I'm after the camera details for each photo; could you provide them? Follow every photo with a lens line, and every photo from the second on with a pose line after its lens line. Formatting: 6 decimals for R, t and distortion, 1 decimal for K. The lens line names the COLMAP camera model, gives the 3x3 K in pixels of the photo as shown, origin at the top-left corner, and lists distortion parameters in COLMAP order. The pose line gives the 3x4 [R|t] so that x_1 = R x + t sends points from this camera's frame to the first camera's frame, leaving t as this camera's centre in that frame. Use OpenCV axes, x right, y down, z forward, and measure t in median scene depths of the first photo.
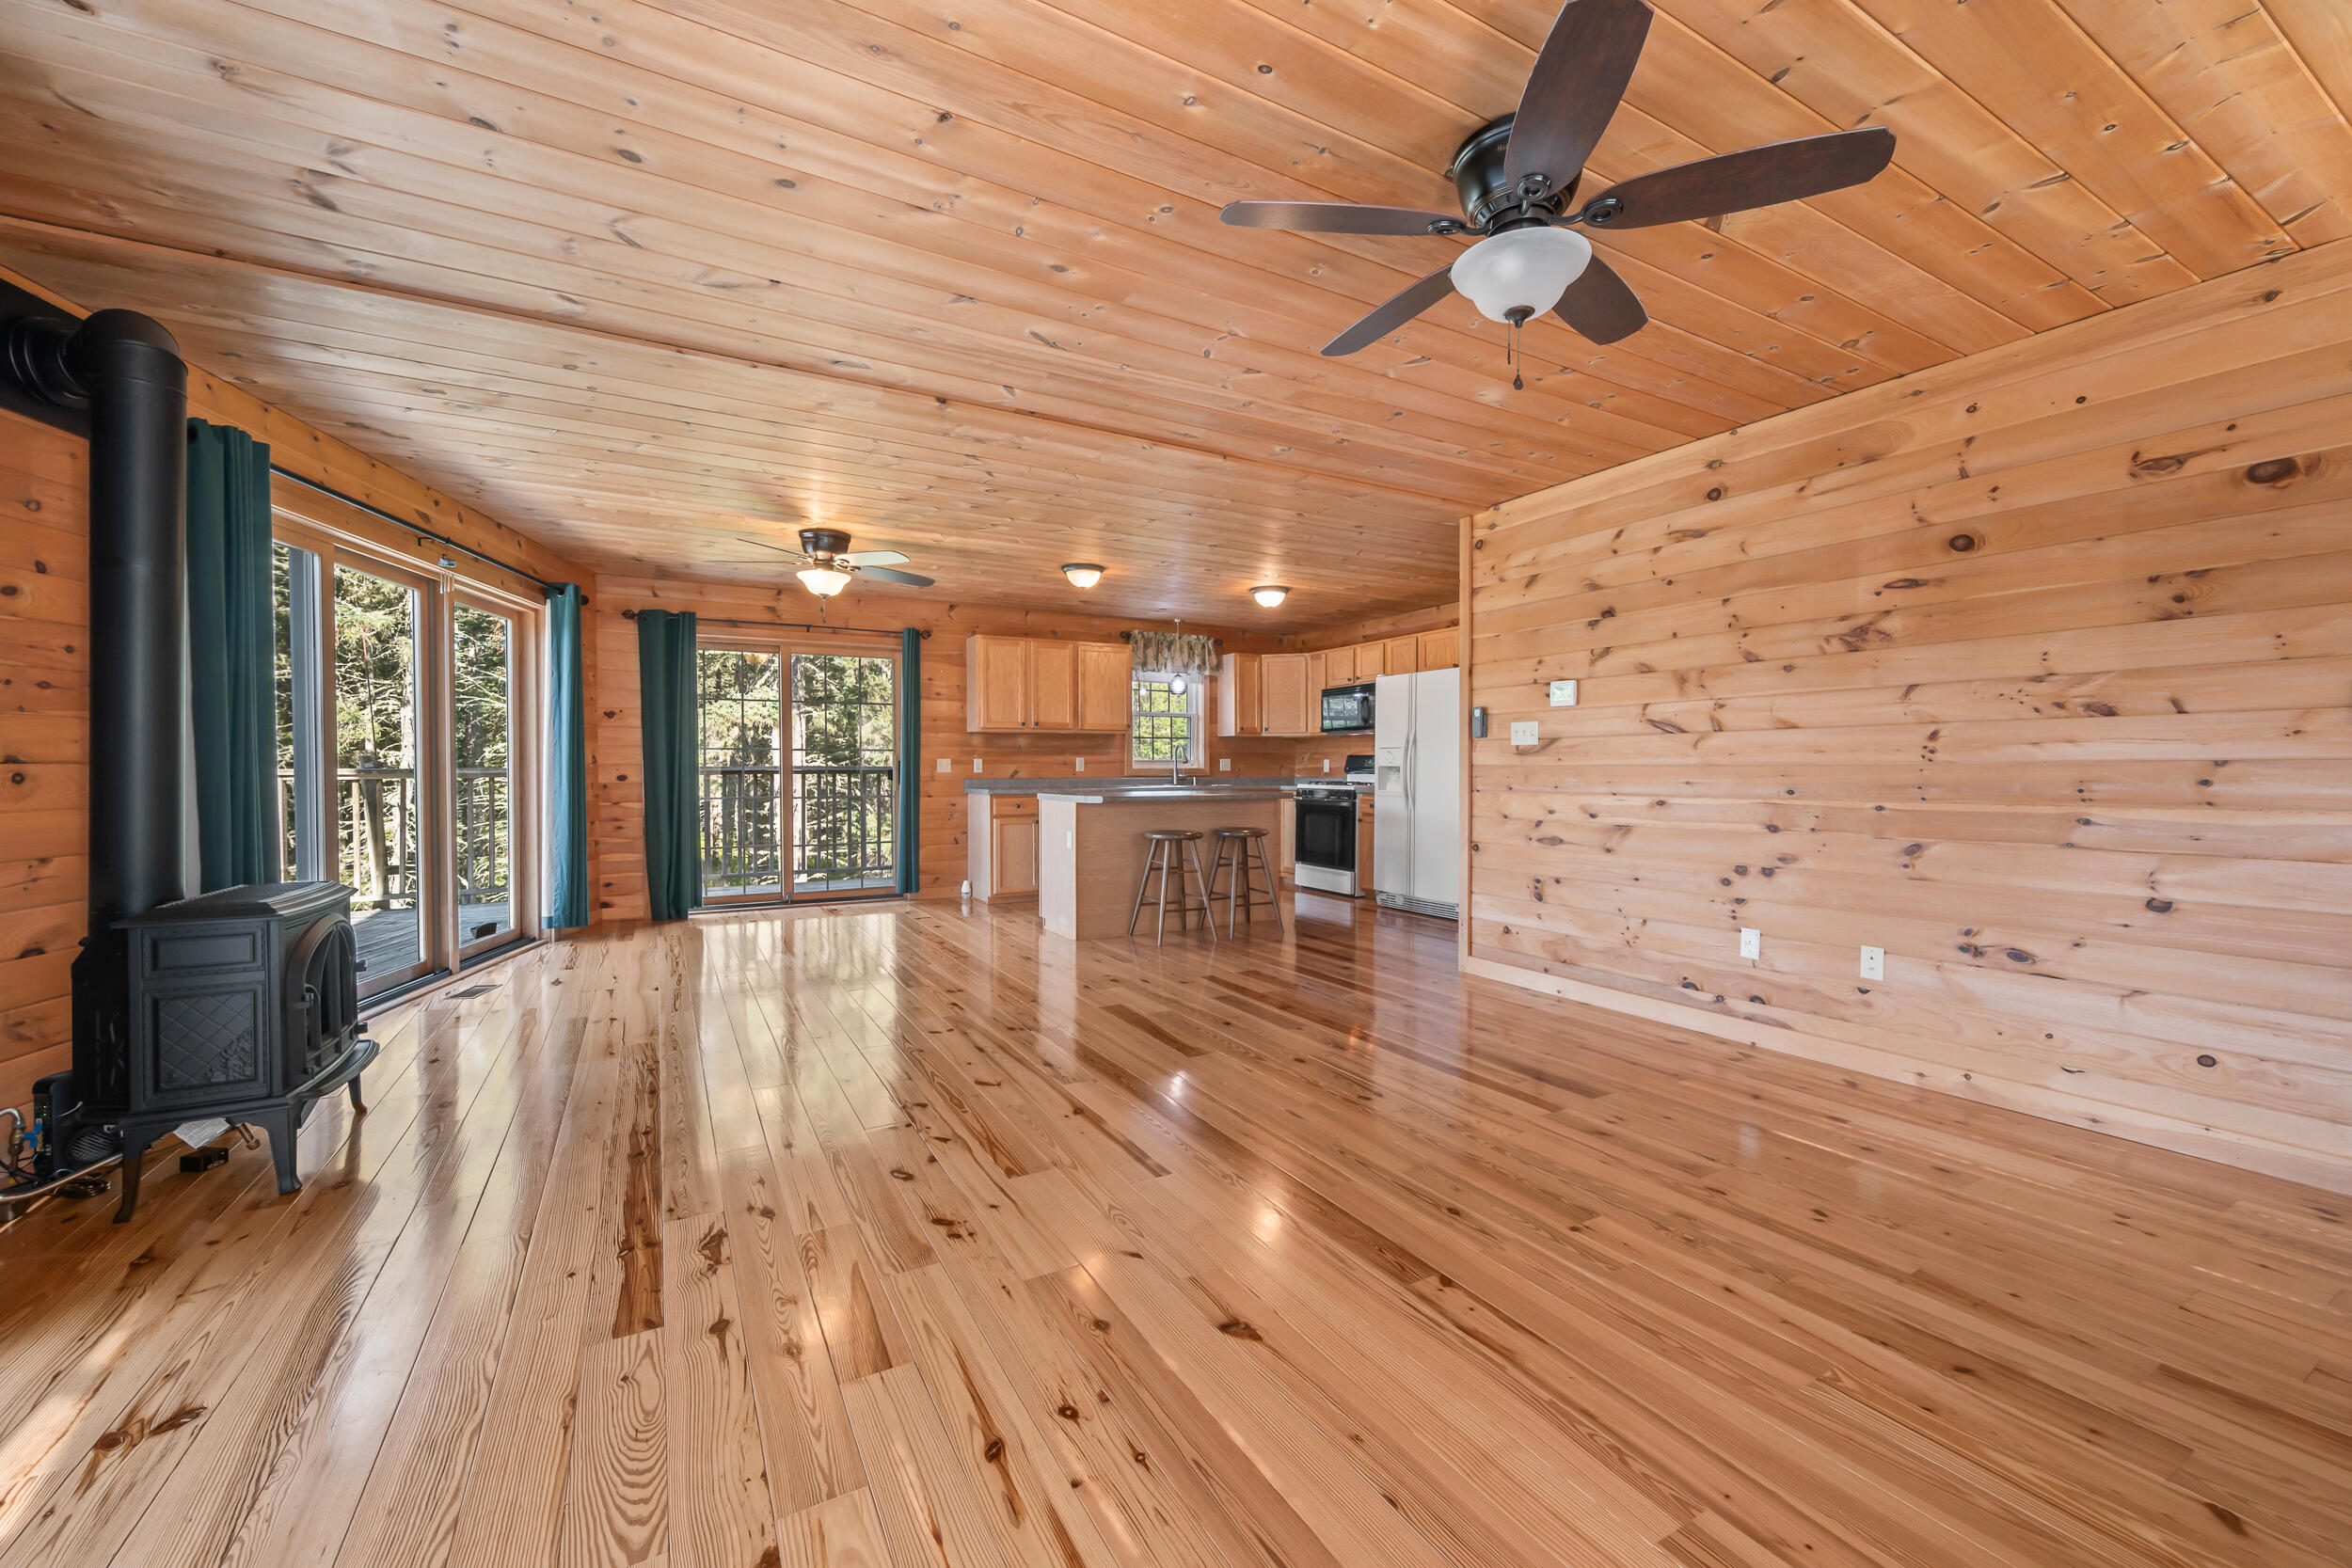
lens RADIAL K [[928.2, 0, 1179.7], [0, 928.2, 777.8], [0, 0, 1]] dist [-0.001073, -0.000116]
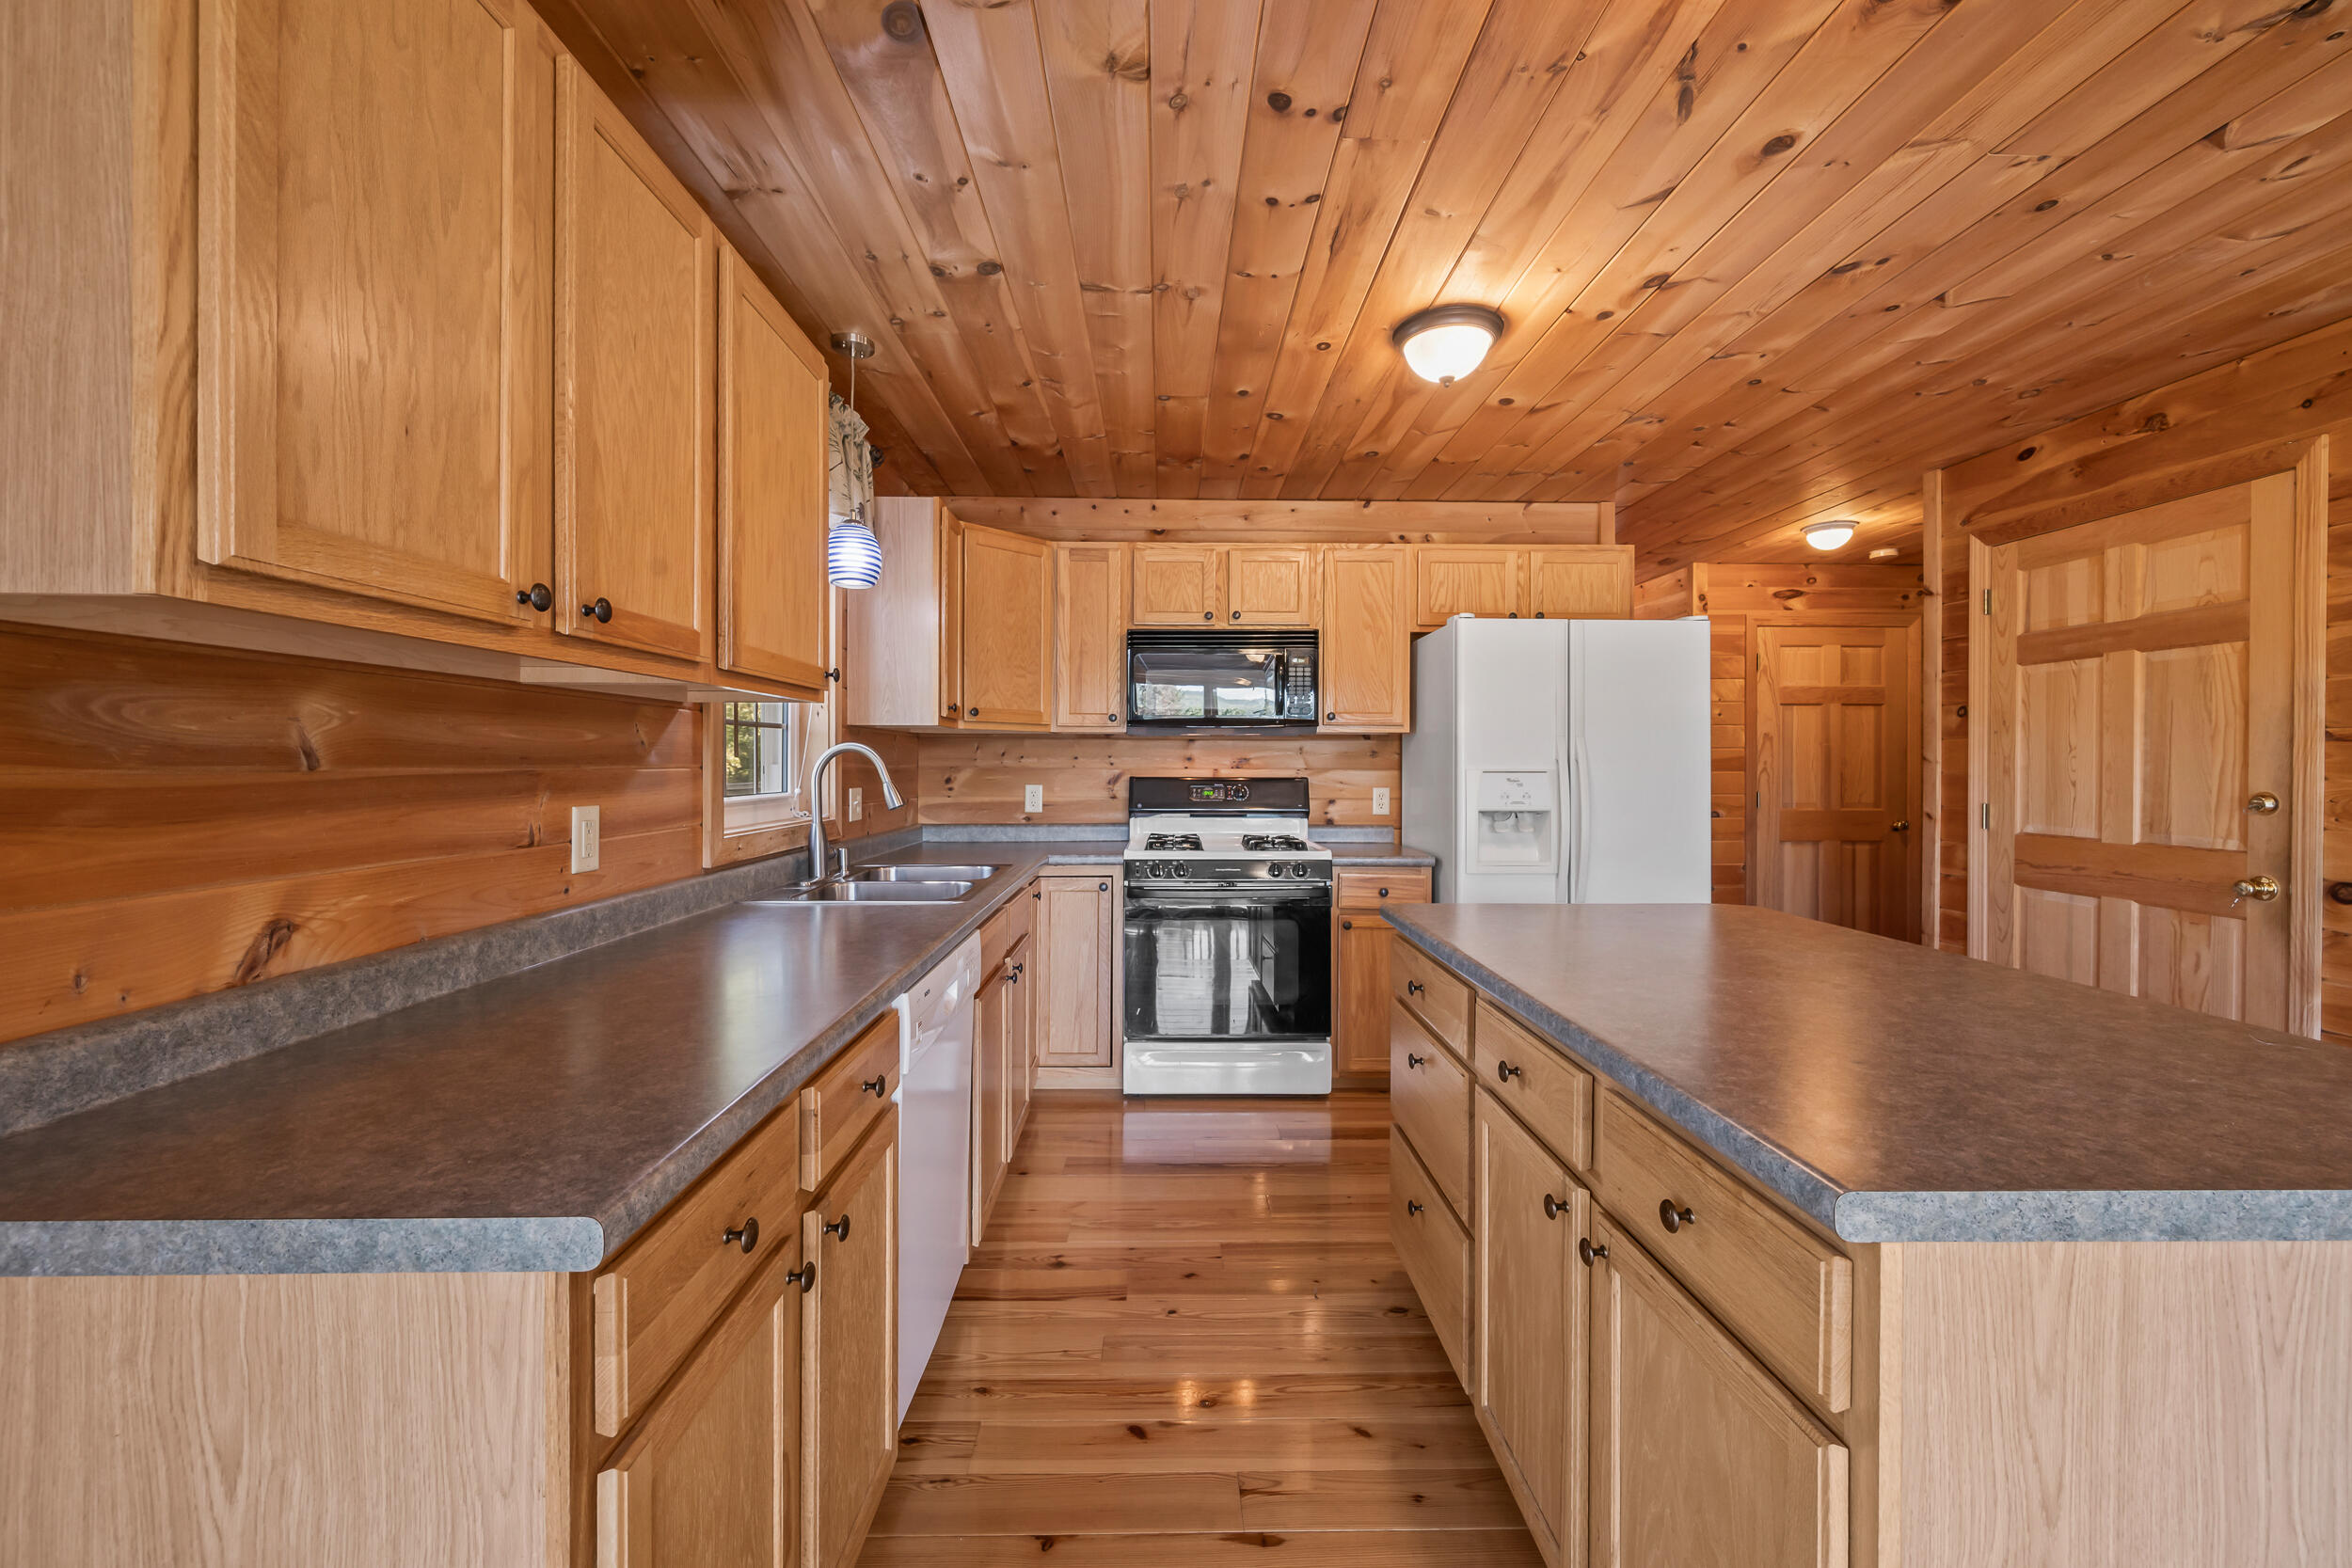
lens RADIAL K [[928.2, 0, 1182.7], [0, 928.2, 770.2], [0, 0, 1]] dist [-0.001073, -0.000116]
pose [[0.474361, -0.004324, 0.880320, -0.234884], [0.009996, 0.999950, -0.000474, -0.029464], [-0.880274, 0.009024, 0.474380, 0.808226]]
